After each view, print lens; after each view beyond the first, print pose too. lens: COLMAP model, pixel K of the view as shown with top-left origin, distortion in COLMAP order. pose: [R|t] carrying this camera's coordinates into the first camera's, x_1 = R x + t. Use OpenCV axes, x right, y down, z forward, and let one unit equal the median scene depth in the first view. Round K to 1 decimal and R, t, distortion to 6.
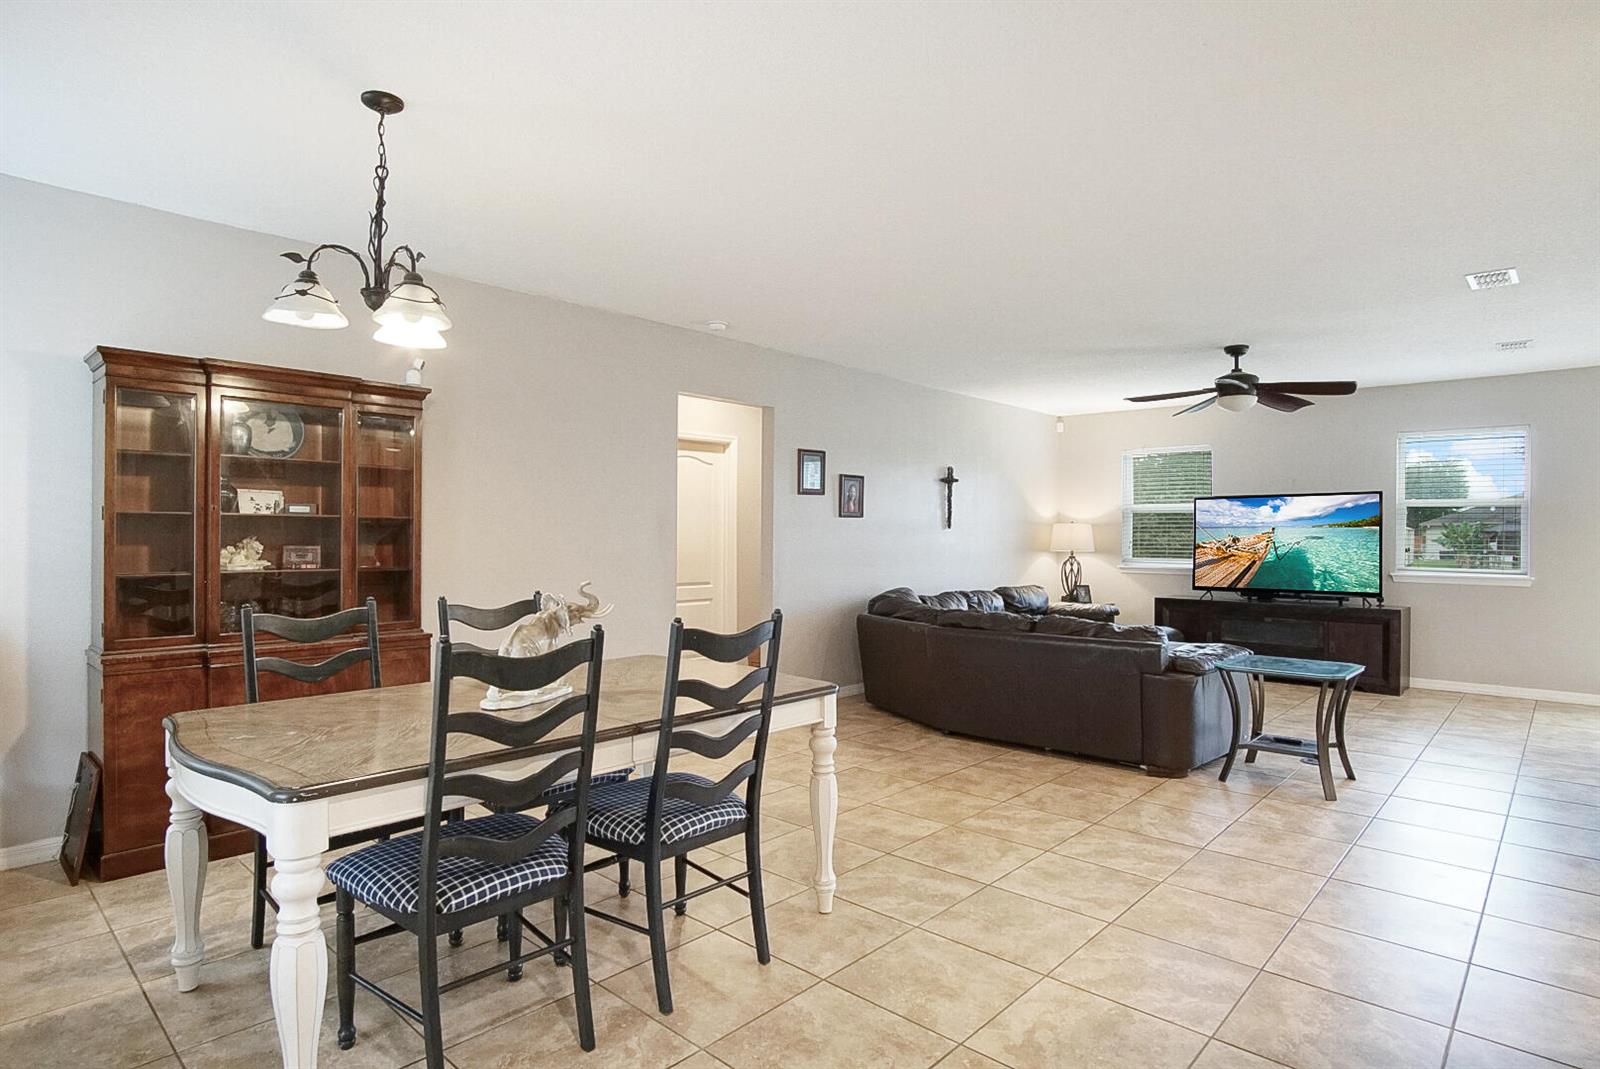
lens RADIAL K [[846.3, 0, 802.0], [0, 846.3, 528.6], [0, 0, 1]] dist [-0.020113, 0.004684]
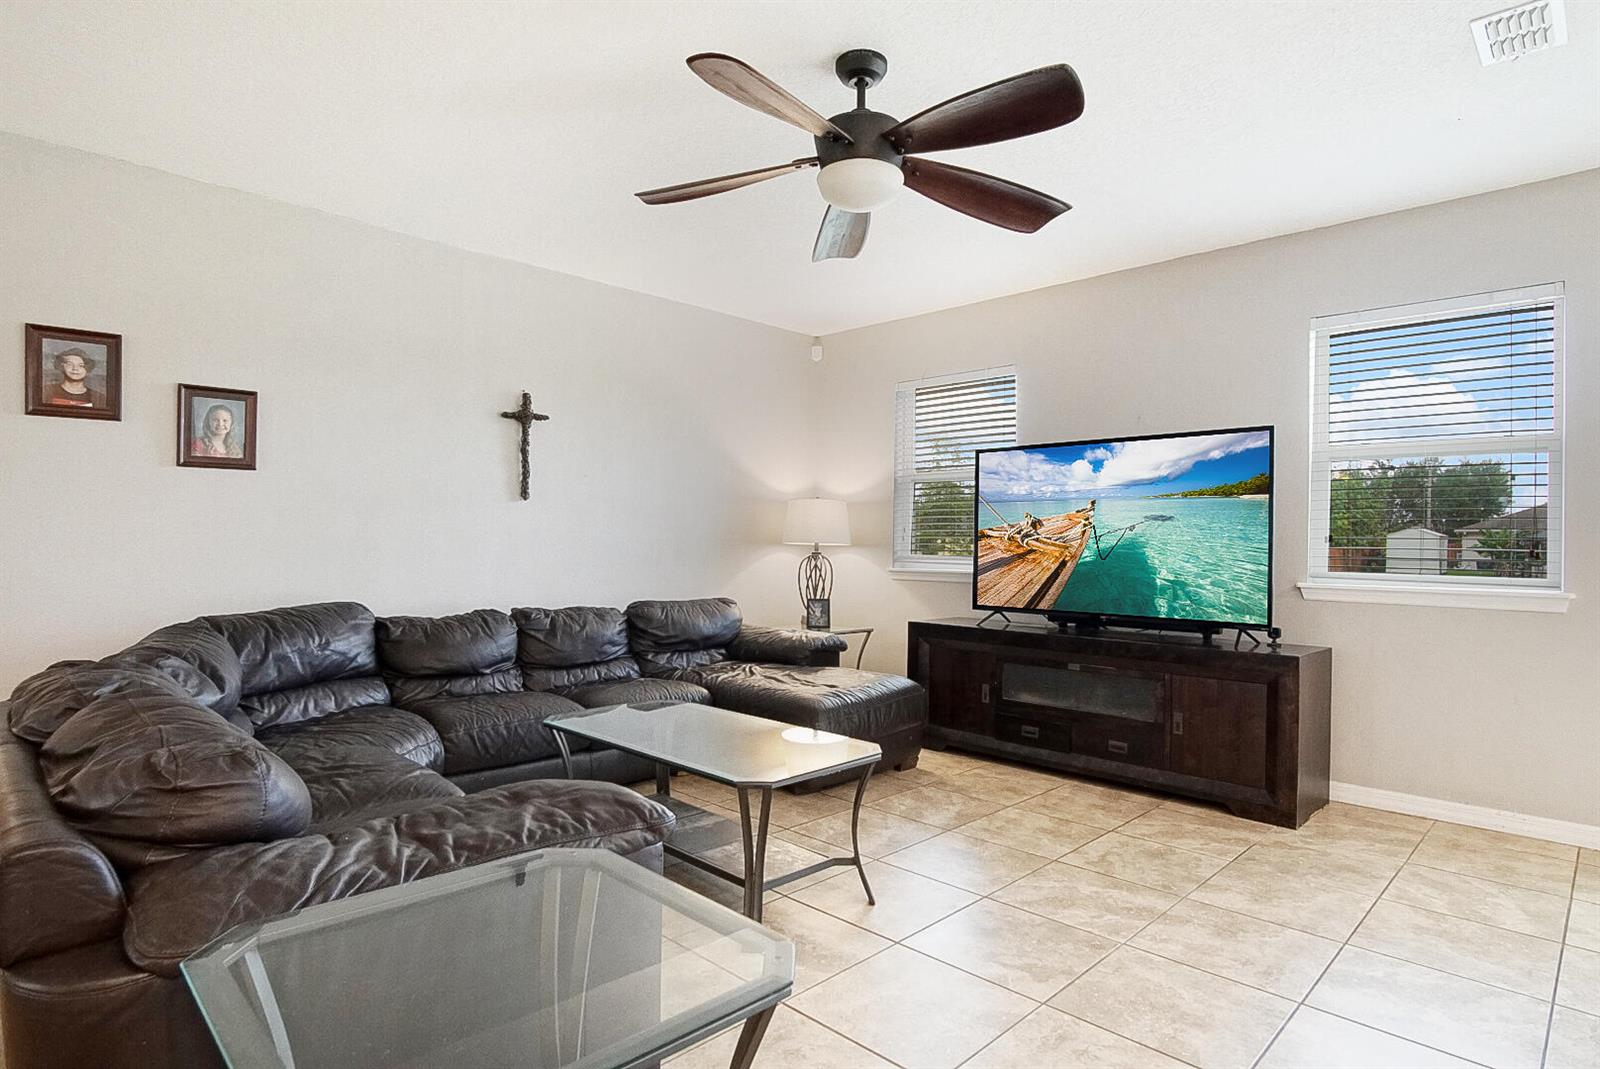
lens RADIAL K [[846.3, 0, 802.9], [0, 846.3, 535.1], [0, 0, 1]] dist [-0.020113, 0.004684]
pose [[0.999281, 0.006762, -0.037307, 0.394222], [-0.006823, 0.999976, -0.001515, 0.023869], [0.037296, 0.001768, 0.999303, 0.441545]]
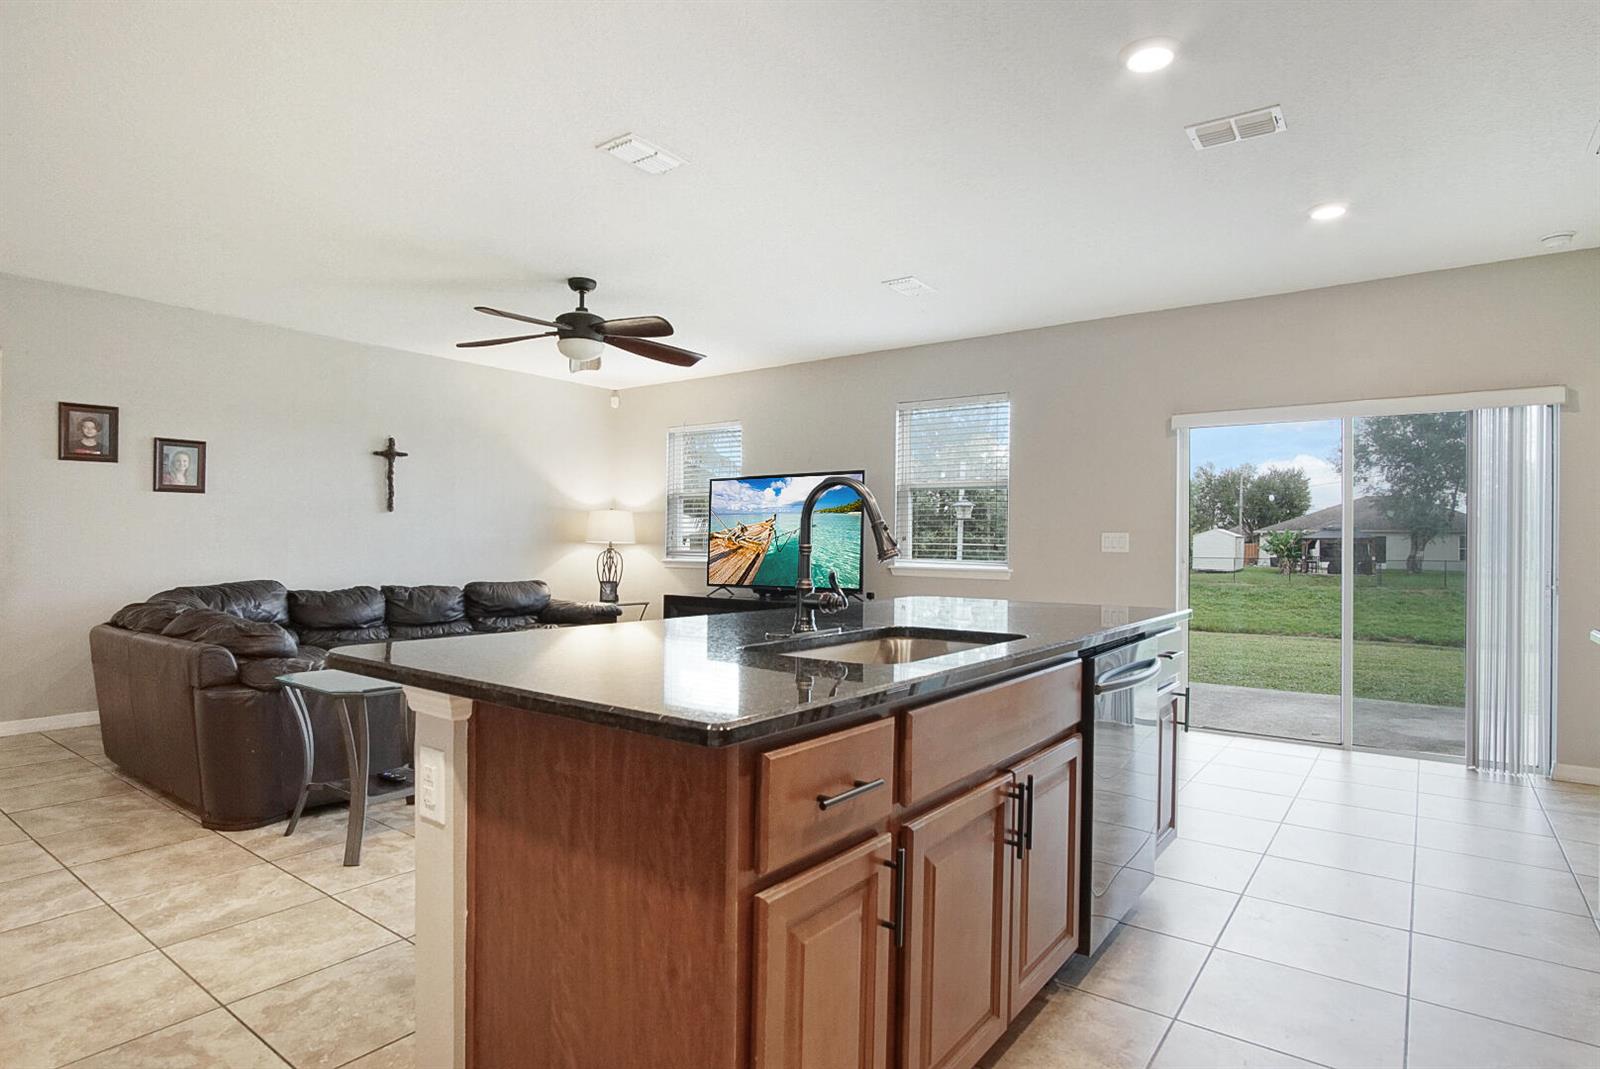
lens RADIAL K [[846.3, 0, 796.0], [0, 846.3, 539.7], [0, 0, 1]] dist [-0.020113, 0.004684]
pose [[0.995282, 0.007621, 0.096728, 0.503960], [-0.007941, 0.999964, 0.002933, 0.022286], [-0.096702, -0.003687, 0.995307, 0.135968]]
